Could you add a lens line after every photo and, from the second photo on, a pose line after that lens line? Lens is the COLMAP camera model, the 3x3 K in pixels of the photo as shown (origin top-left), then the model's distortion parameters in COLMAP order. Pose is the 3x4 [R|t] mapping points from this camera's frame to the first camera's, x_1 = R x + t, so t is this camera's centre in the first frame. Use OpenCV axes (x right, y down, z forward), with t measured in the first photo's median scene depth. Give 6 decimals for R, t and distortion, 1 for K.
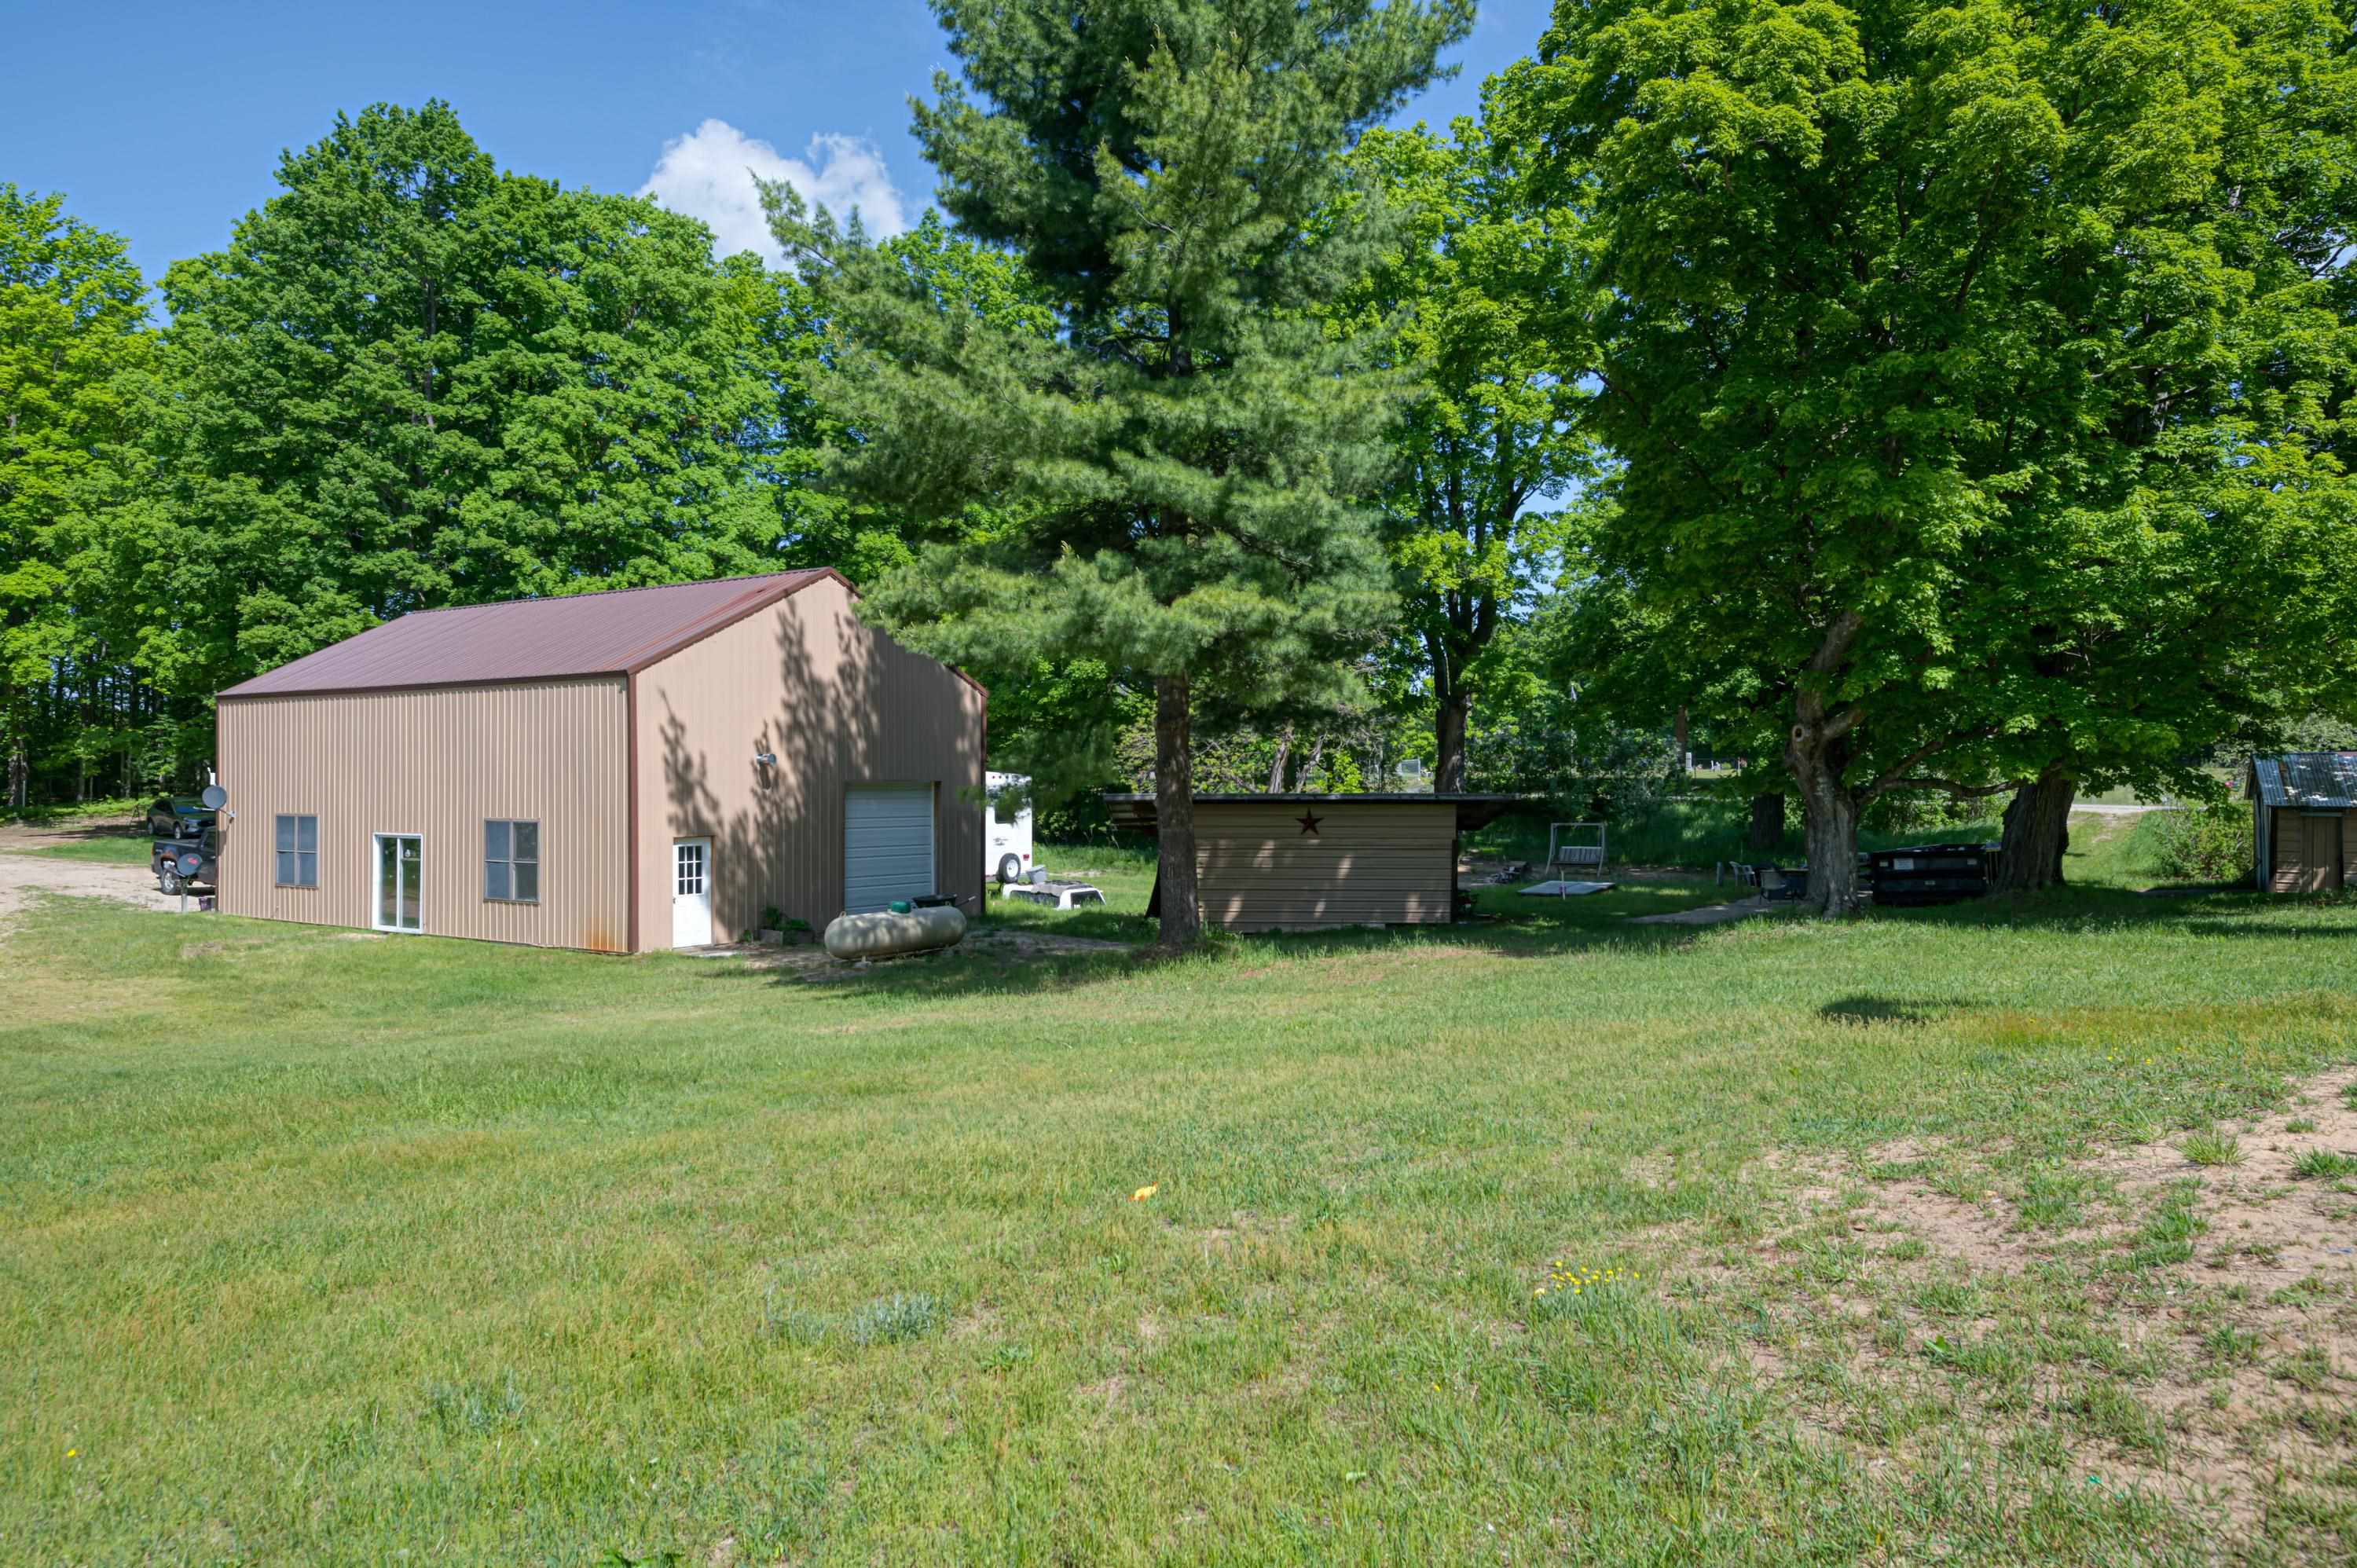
lens RADIAL K [[1577.3, 0, 1177.9], [0, 1577.3, 766.7], [0, 0, 1]] dist [0.027740, -0.003103]
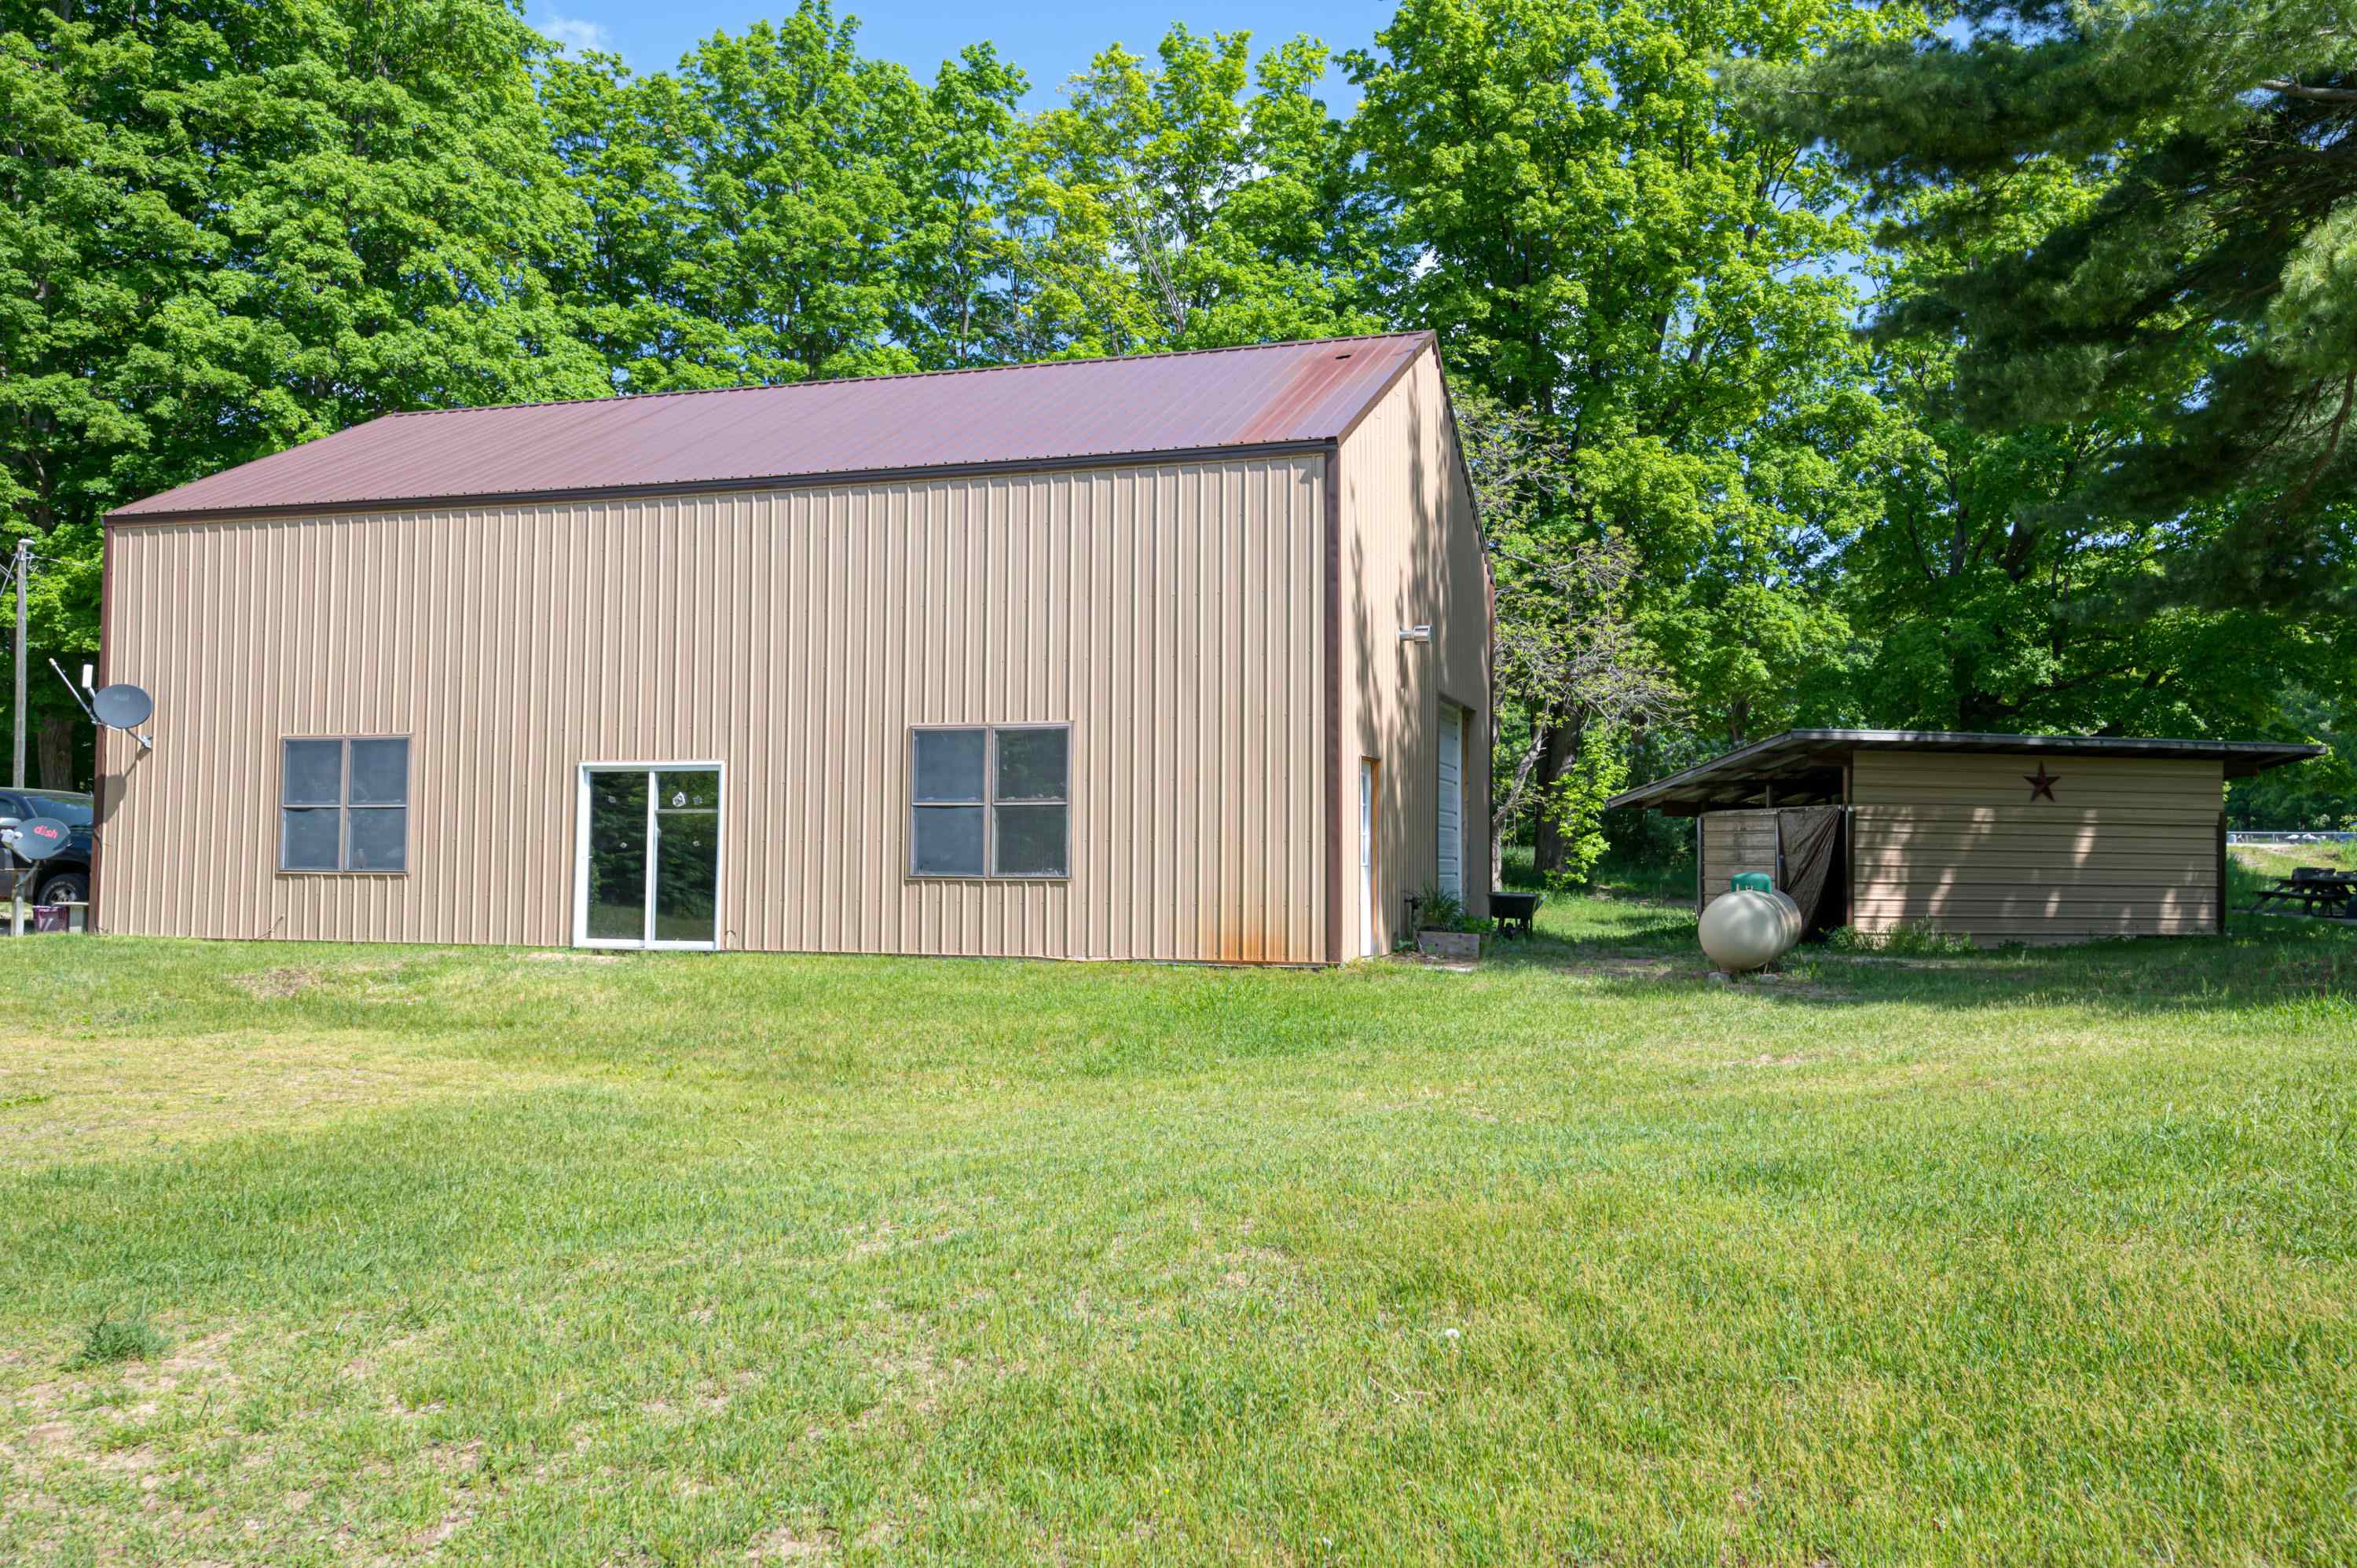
lens RADIAL K [[1843.3, 0, 1195.4], [0, 1843.3, 775.6], [0, 0, 1]] dist [0.023311, -0.002832]
pose [[0.956158, 0.021845, 0.292037, -0.281075], [-0.011005, 0.999190, -0.038713, 0.038308], [-0.292646, 0.033802, 0.955623, 0.204921]]
